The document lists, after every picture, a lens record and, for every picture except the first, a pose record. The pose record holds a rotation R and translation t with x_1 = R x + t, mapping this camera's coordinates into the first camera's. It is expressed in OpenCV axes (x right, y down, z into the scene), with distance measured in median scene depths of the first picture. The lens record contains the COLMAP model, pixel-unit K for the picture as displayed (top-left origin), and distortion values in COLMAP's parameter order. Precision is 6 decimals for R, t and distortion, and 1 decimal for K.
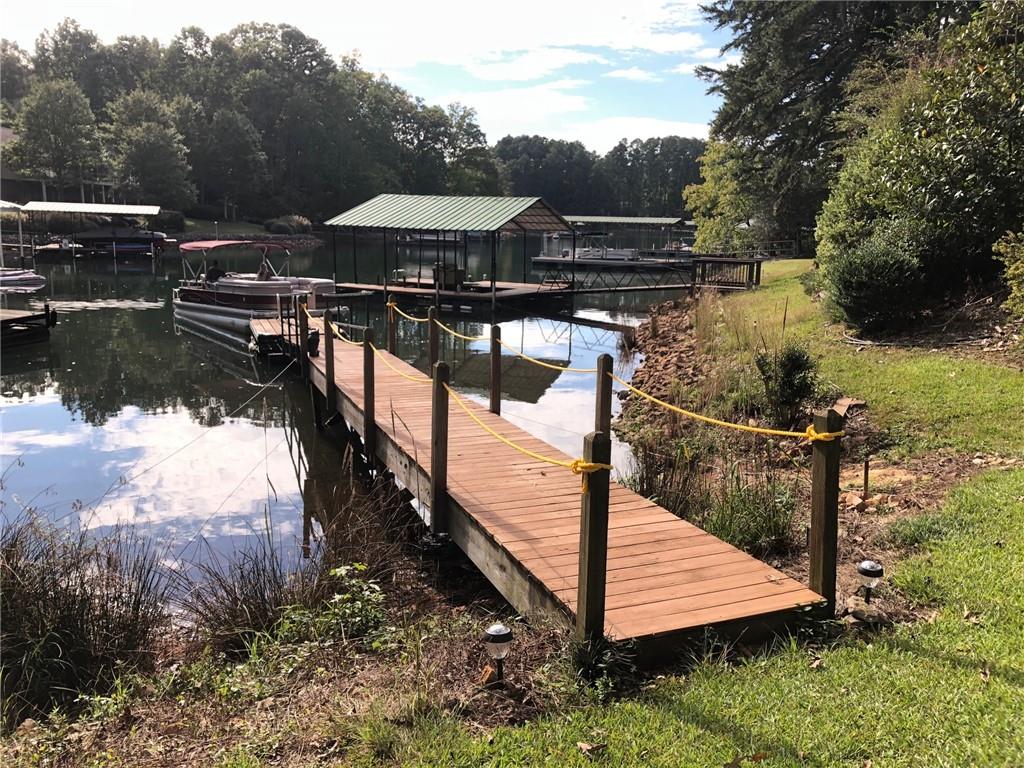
lens RADIAL K [[846.7, 0, 516.3], [0, 846.7, 381.4], [0, 0, 1]] dist [0.019777, 0.006813]
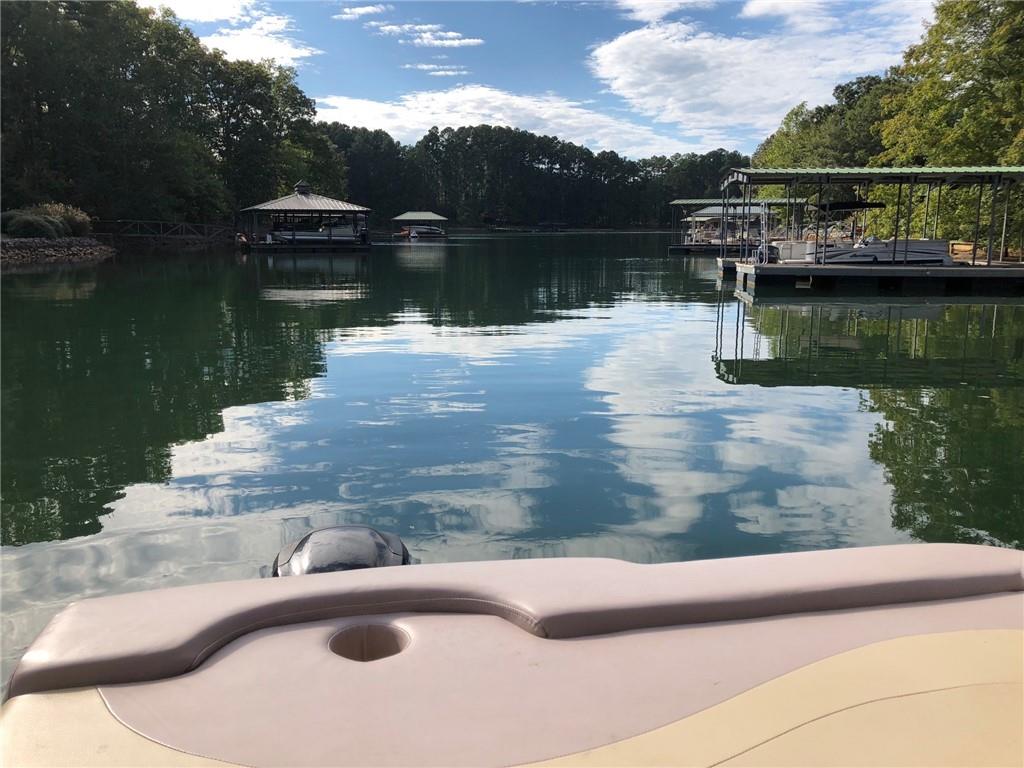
lens RADIAL K [[846.7, 0, 511.2], [0, 846.7, 383.4], [0, 0, 1]] dist [0.019777, 0.006813]
pose [[0.967364, -0.067617, 0.244204, -0.035041], [0.067227, 0.997688, 0.009939, -0.019234], [-0.244311, 0.006802, 0.969673, 0.116397]]
